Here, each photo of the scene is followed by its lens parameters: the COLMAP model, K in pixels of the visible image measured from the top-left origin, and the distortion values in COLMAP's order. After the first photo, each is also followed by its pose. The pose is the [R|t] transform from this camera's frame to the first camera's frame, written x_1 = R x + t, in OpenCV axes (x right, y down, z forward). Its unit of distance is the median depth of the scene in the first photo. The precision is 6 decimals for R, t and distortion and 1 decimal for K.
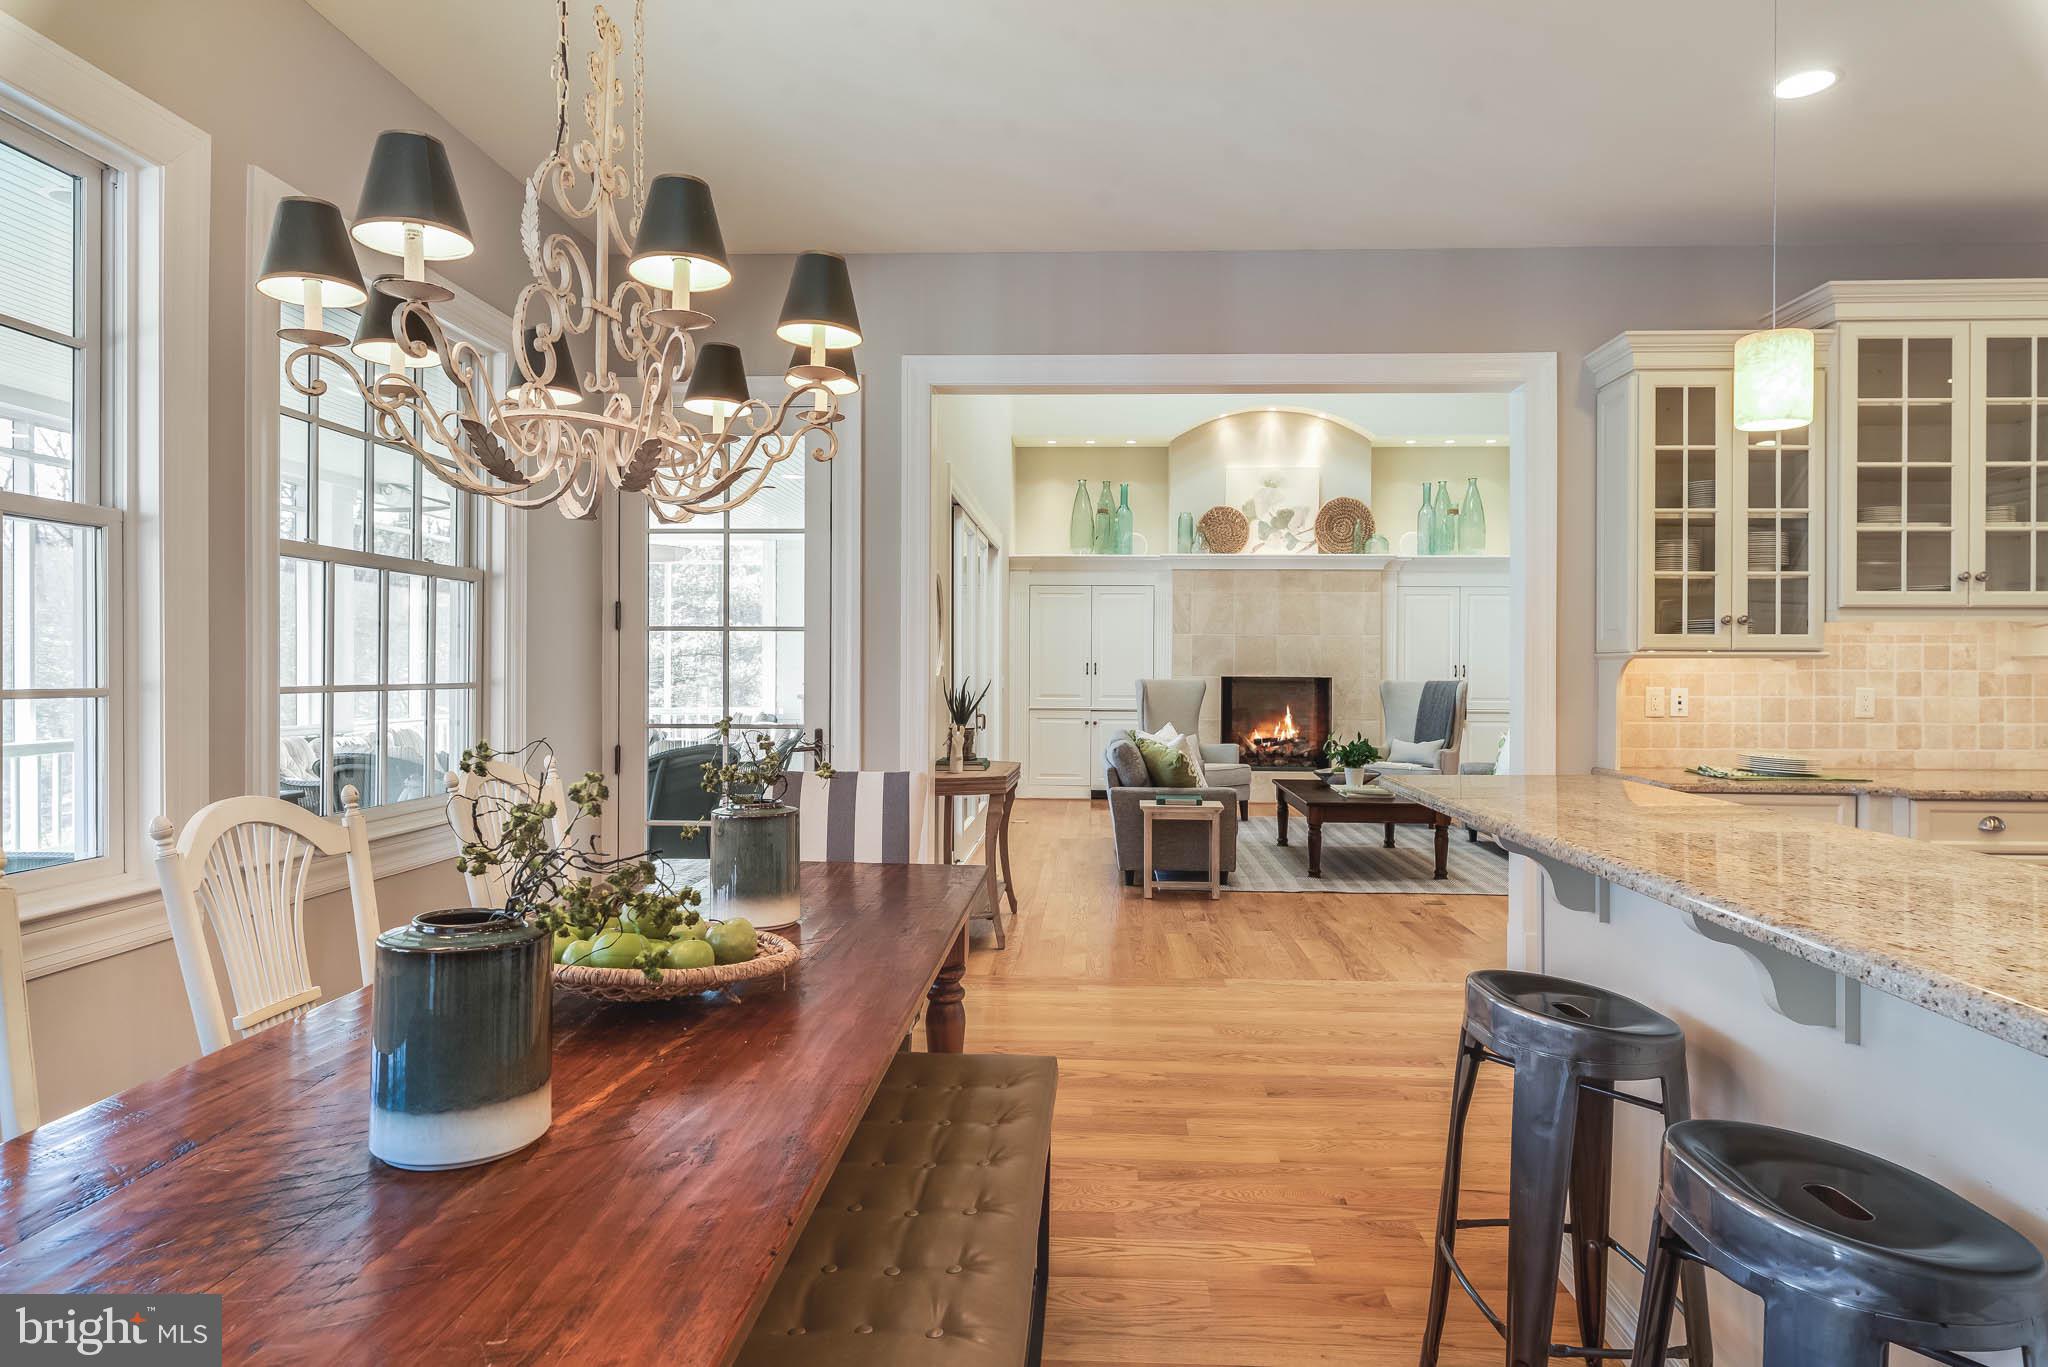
lens RADIAL K [[1186.0, 0, 1058.7], [0, 1186.0, 670.2], [0, 0, 1]] dist [0.005042, -0.000833]
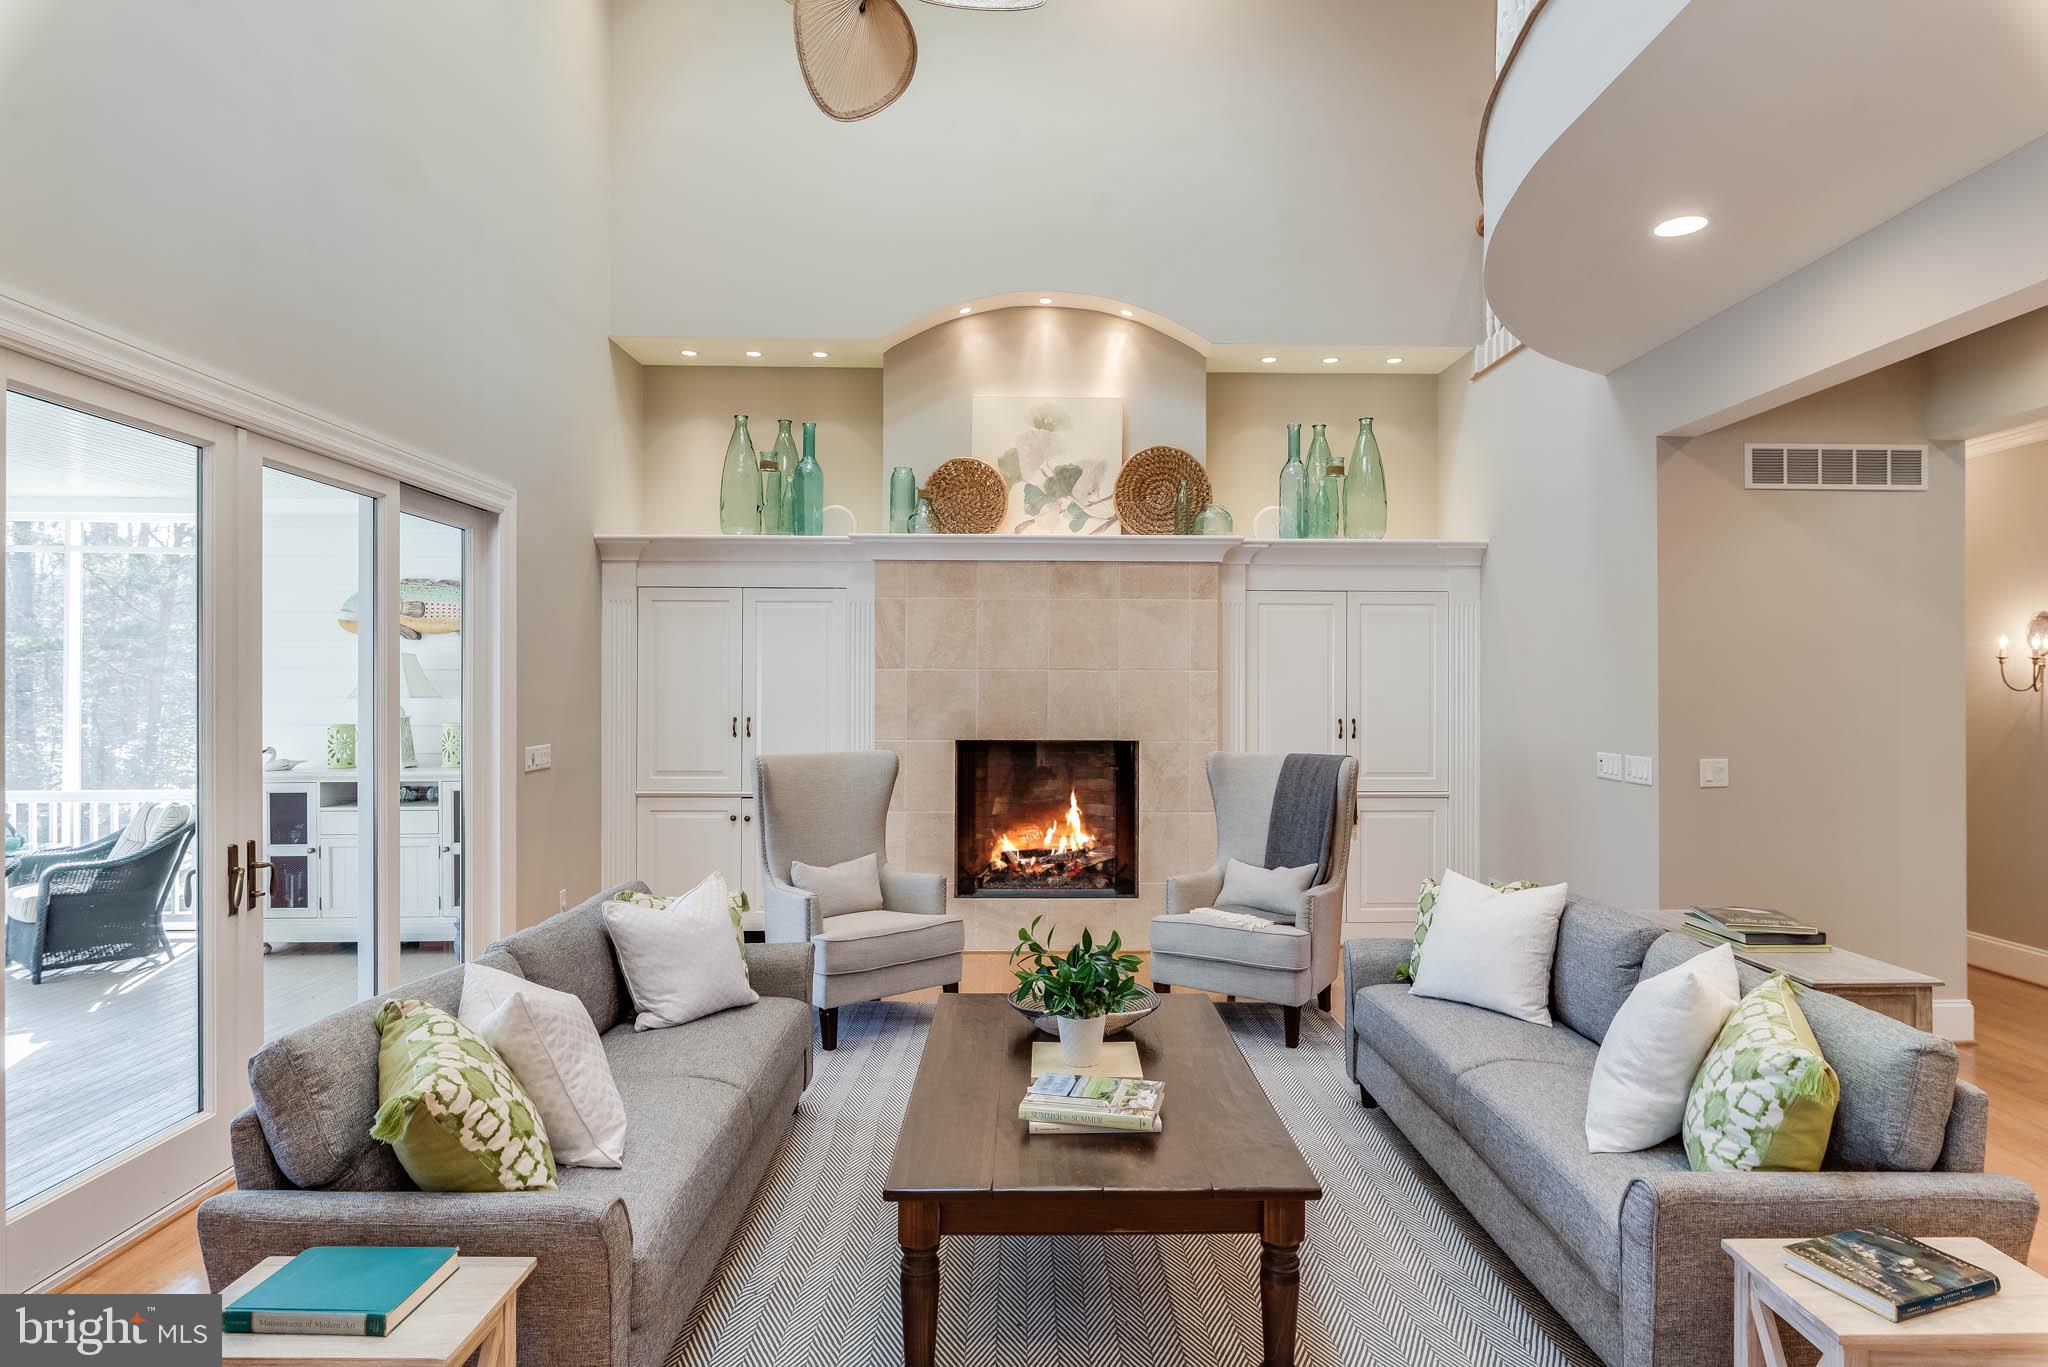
lens RADIAL K [[1133.0, 0, 1060.9], [0, 1133.0, 685.5], [0, 0, 1]] dist [-0.002770, 0.004558]
pose [[0.997458, -0.001977, 0.071228, 0.354253], [0.002405, 0.999980, -0.005919, -0.044242], [-0.071215, 0.006075, 0.997442, 1.013473]]
